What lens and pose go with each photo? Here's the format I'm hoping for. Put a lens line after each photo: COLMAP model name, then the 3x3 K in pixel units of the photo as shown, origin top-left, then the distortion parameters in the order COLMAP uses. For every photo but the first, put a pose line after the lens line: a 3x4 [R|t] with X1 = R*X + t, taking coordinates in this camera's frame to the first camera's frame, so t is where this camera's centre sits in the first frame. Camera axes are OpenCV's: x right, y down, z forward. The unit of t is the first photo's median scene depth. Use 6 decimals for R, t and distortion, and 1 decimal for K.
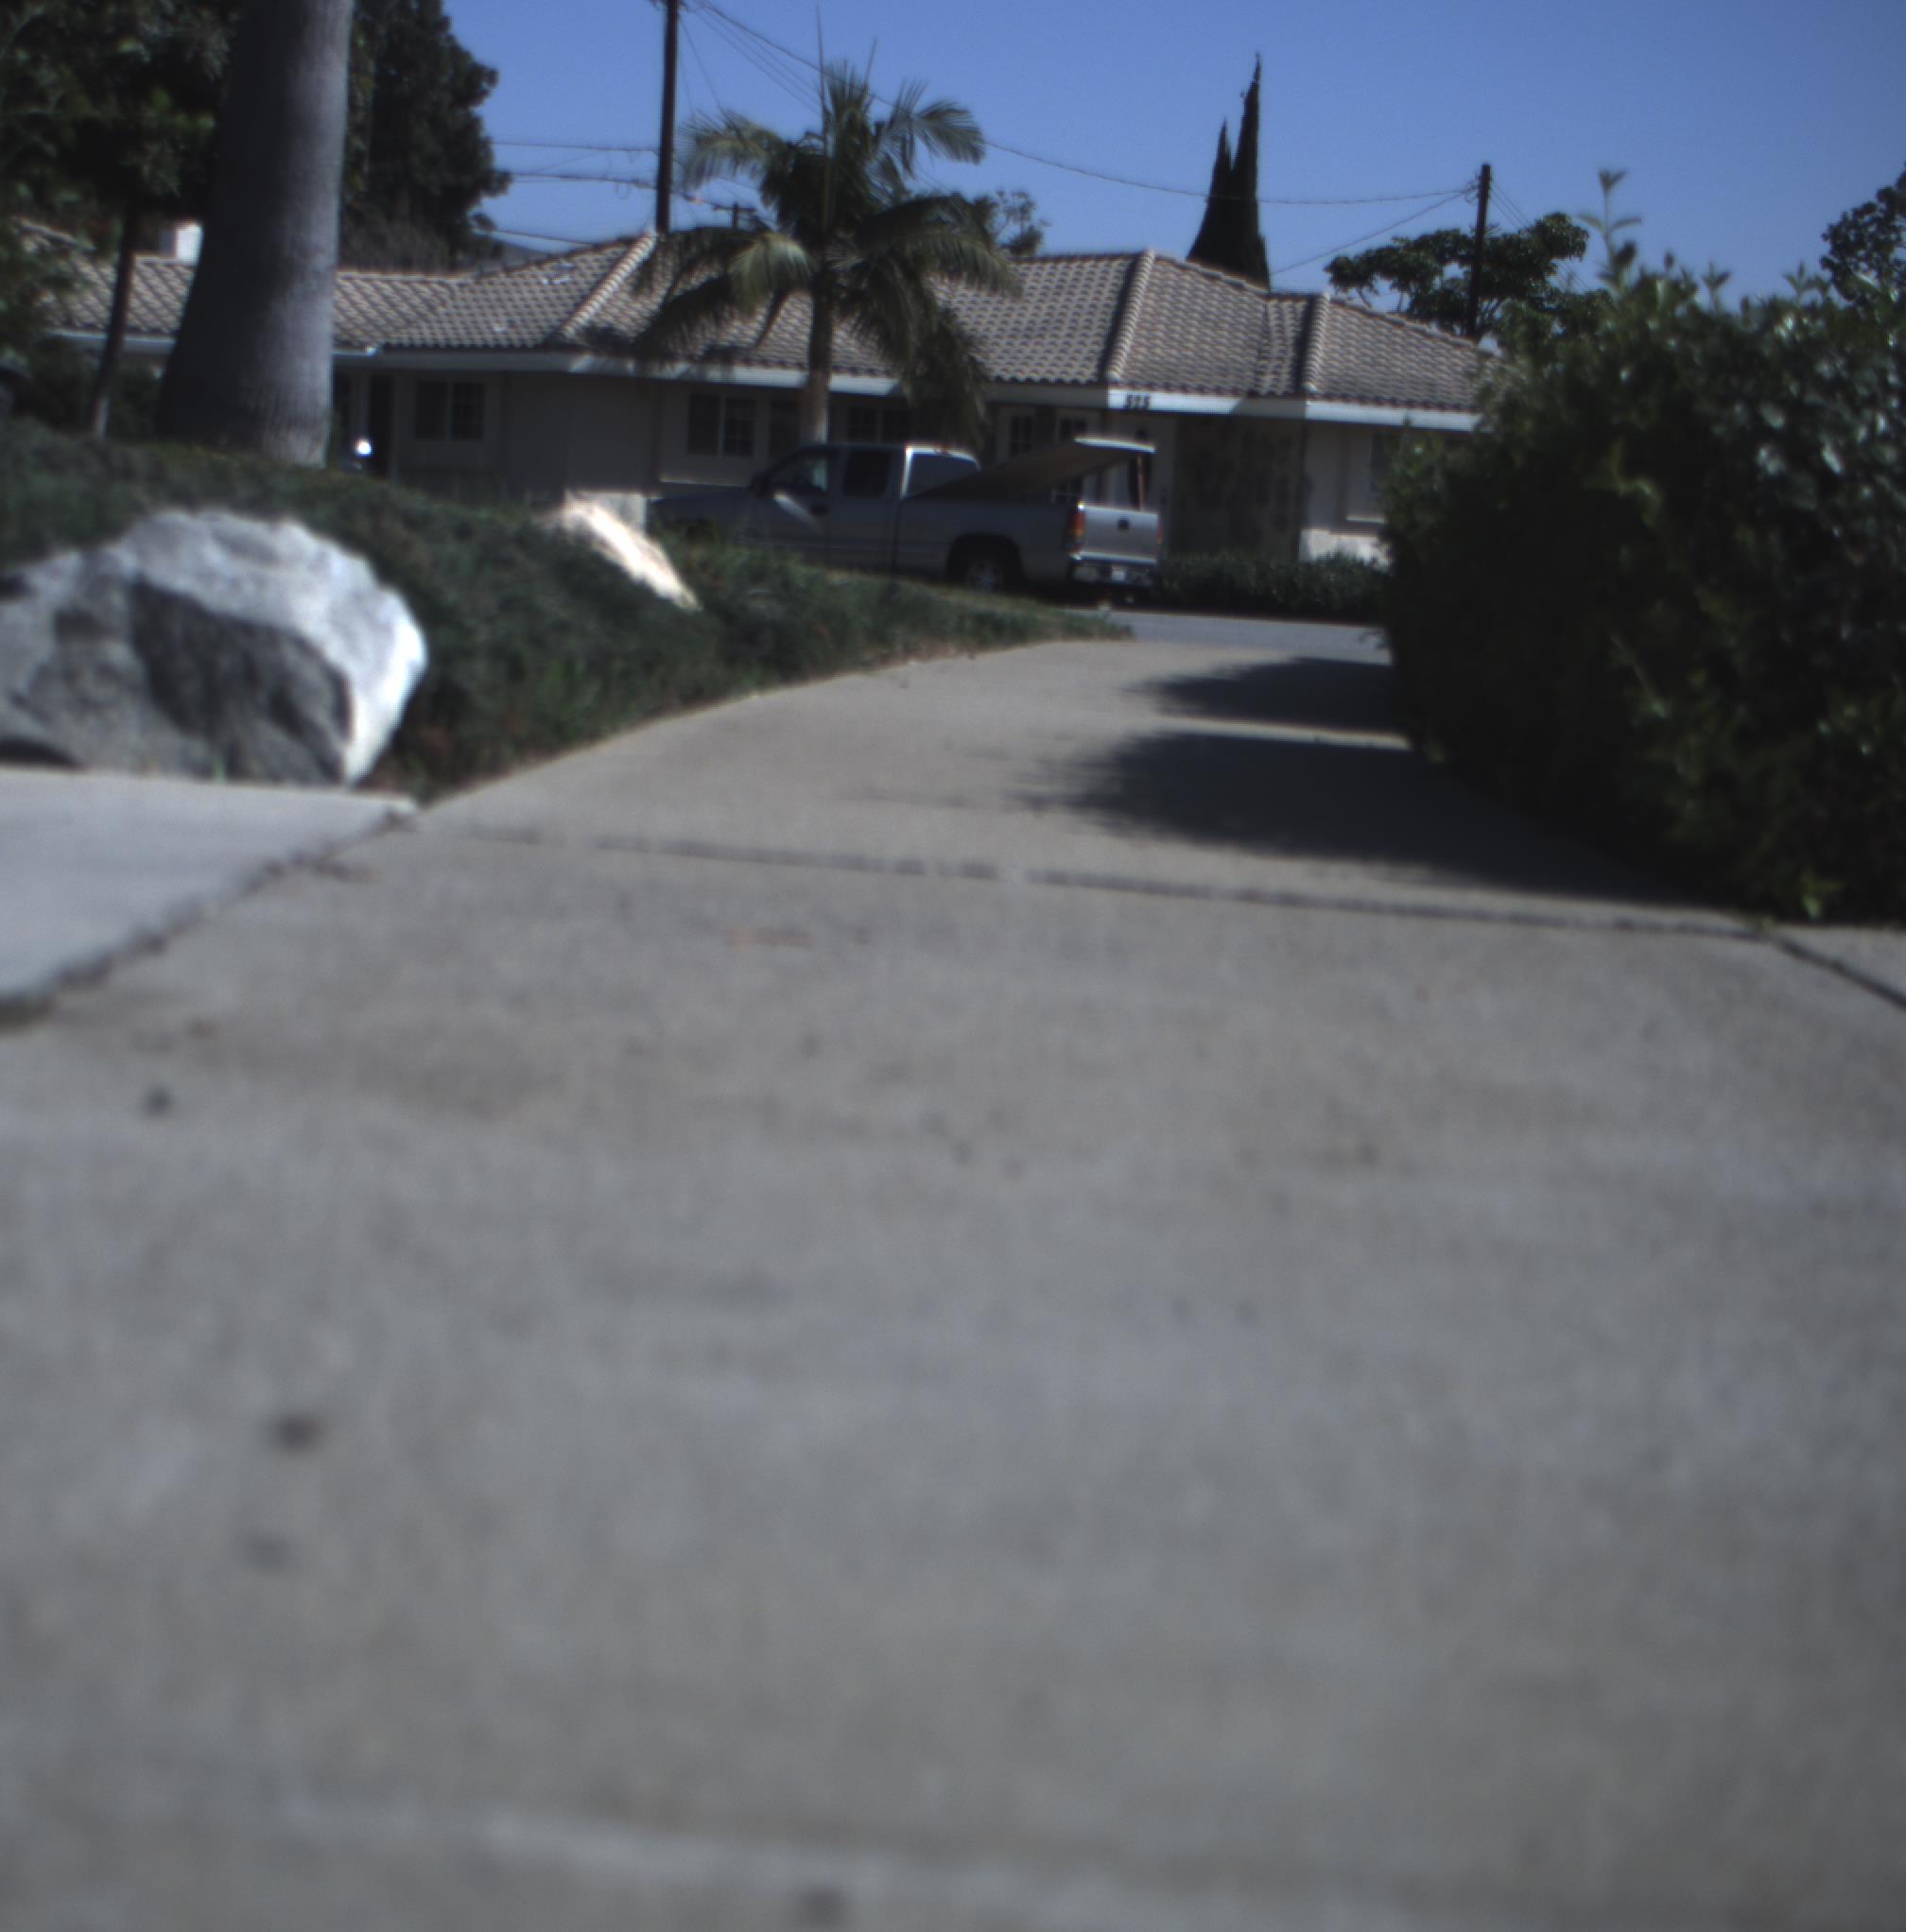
lens RADIAL K [[4370.5, 0, 738.2], [0, 4370.5, 900.4], [0, 0, 1]] dist [-0.148590, 0.861681]
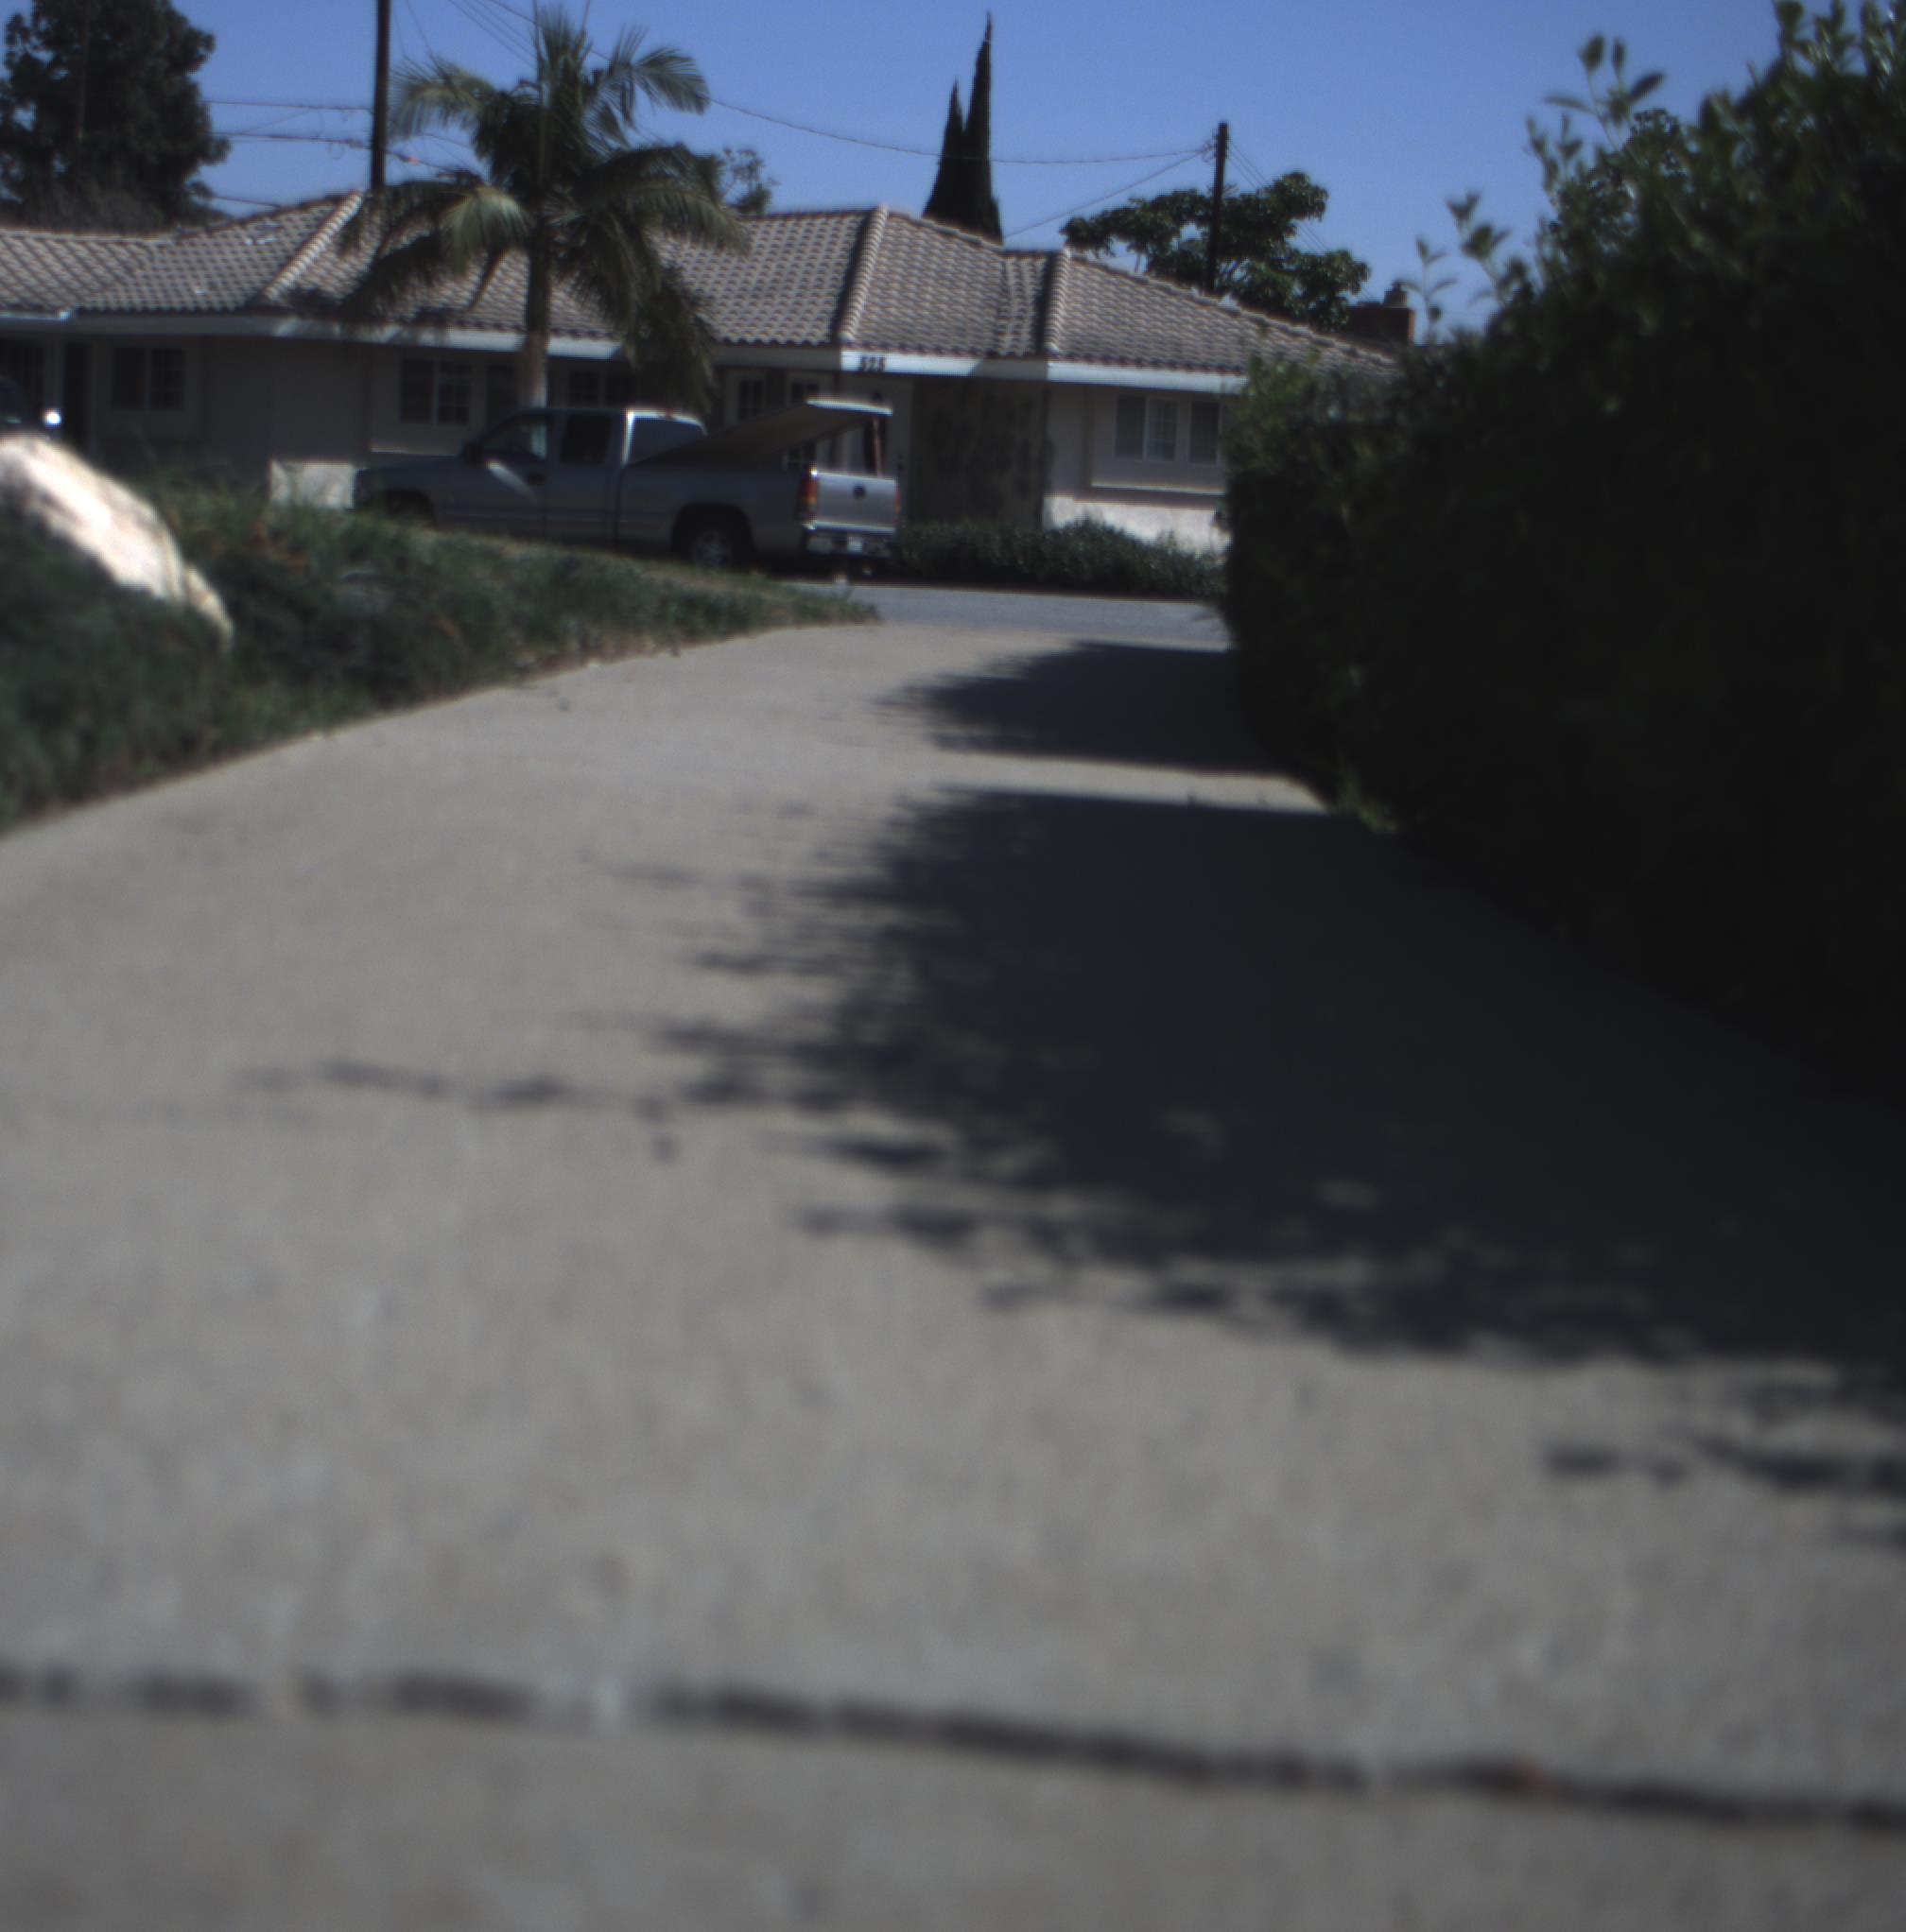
lens RADIAL K [[4370.5, 0, 738.2], [0, 4370.5, 900.4], [0, 0, 1]] dist [-0.148590, 0.861681]
pose [[0.998119, -0.012751, 0.059958, 0.003609], [0.012380, 0.999902, 0.006562, -0.003495], [-0.060036, -0.005808, 0.998179, 0.047249]]
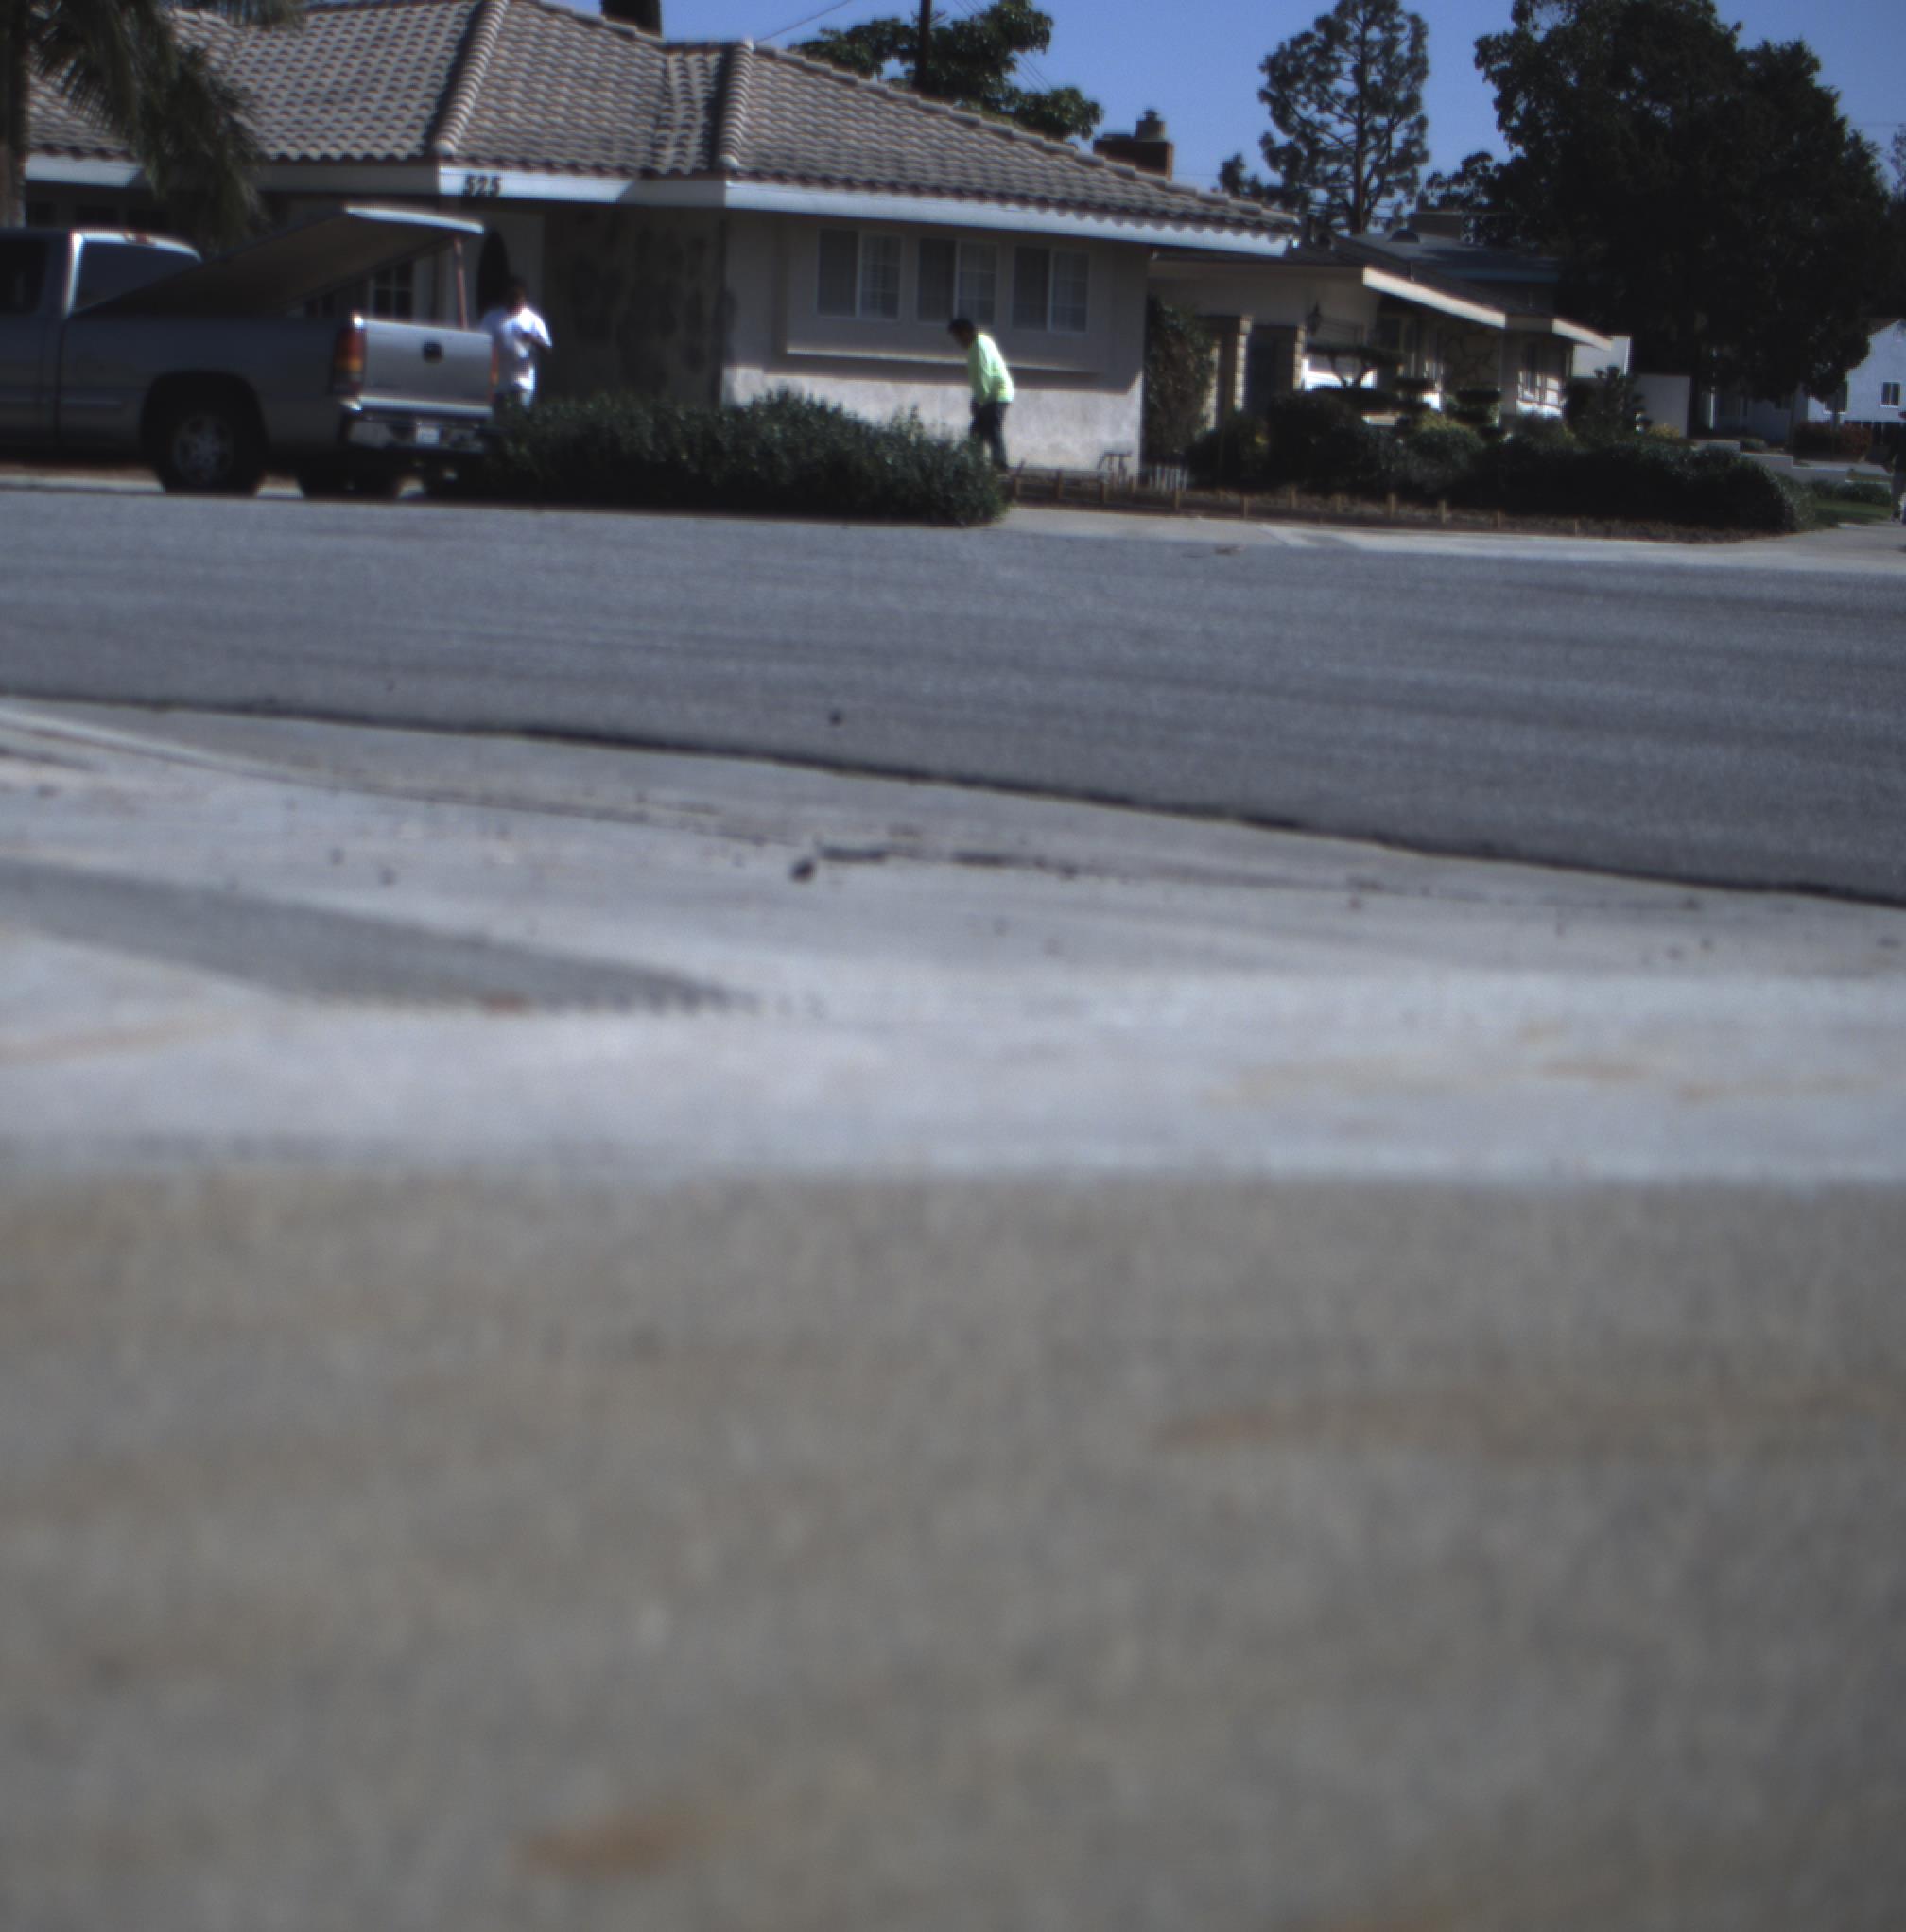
lens RADIAL K [[4370.5, 0, 738.2], [0, 4370.5, 900.4], [0, 0, 1]] dist [-0.148590, 0.861681]
pose [[0.991074, -0.032475, 0.129294, 0.037309], [0.028609, 0.999090, 0.031643, -0.021003], [-0.130204, -0.027662, 0.991101, 0.295136]]
